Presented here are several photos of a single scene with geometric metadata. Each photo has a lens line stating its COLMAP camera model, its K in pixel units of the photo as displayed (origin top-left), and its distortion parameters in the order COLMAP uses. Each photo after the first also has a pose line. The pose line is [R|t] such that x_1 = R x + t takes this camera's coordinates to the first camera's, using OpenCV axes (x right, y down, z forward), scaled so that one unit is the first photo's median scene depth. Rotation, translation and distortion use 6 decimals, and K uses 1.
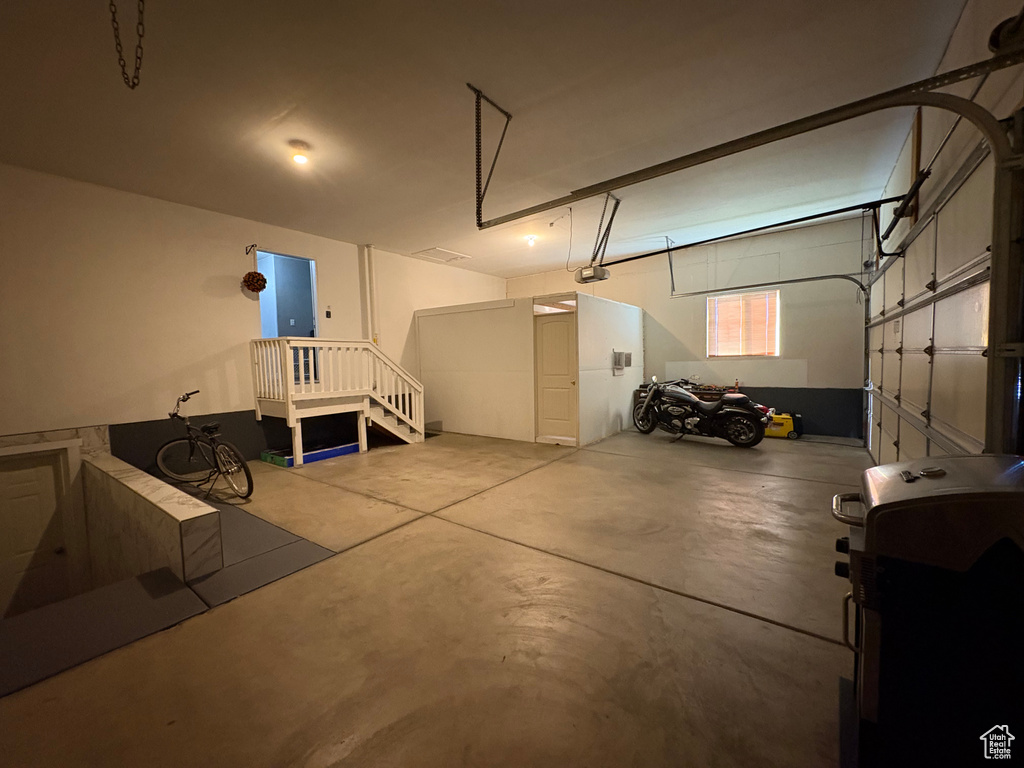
lens RADIAL K [[409.8, 0, 510.4], [0, 409.8, 383.3], [0, 0, 1]] dist [0.001882, 0.000723]
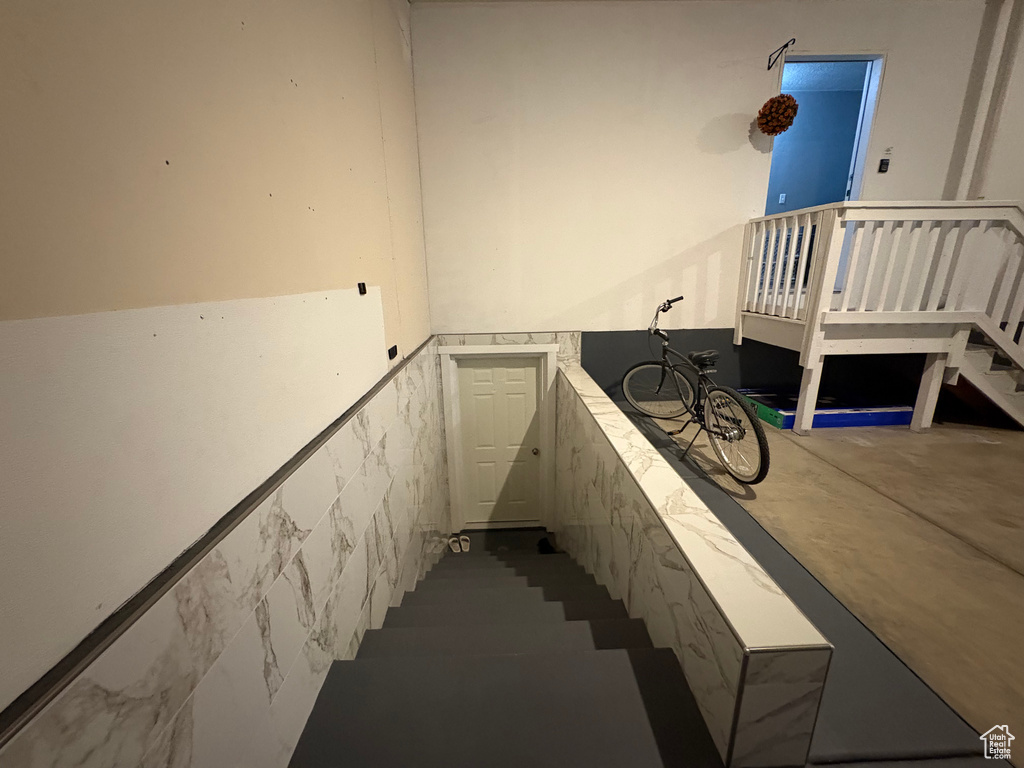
lens RADIAL K [[409.8, 0, 513.6], [0, 409.8, 385.2], [0, 0, 1]] dist [0.001882, 0.000723]
pose [[0.623062, 0.220205, -0.750535, -0.356260], [-0.045698, 0.968162, 0.246120, 0.004606], [0.780836, -0.119049, 0.613288, 0.312812]]
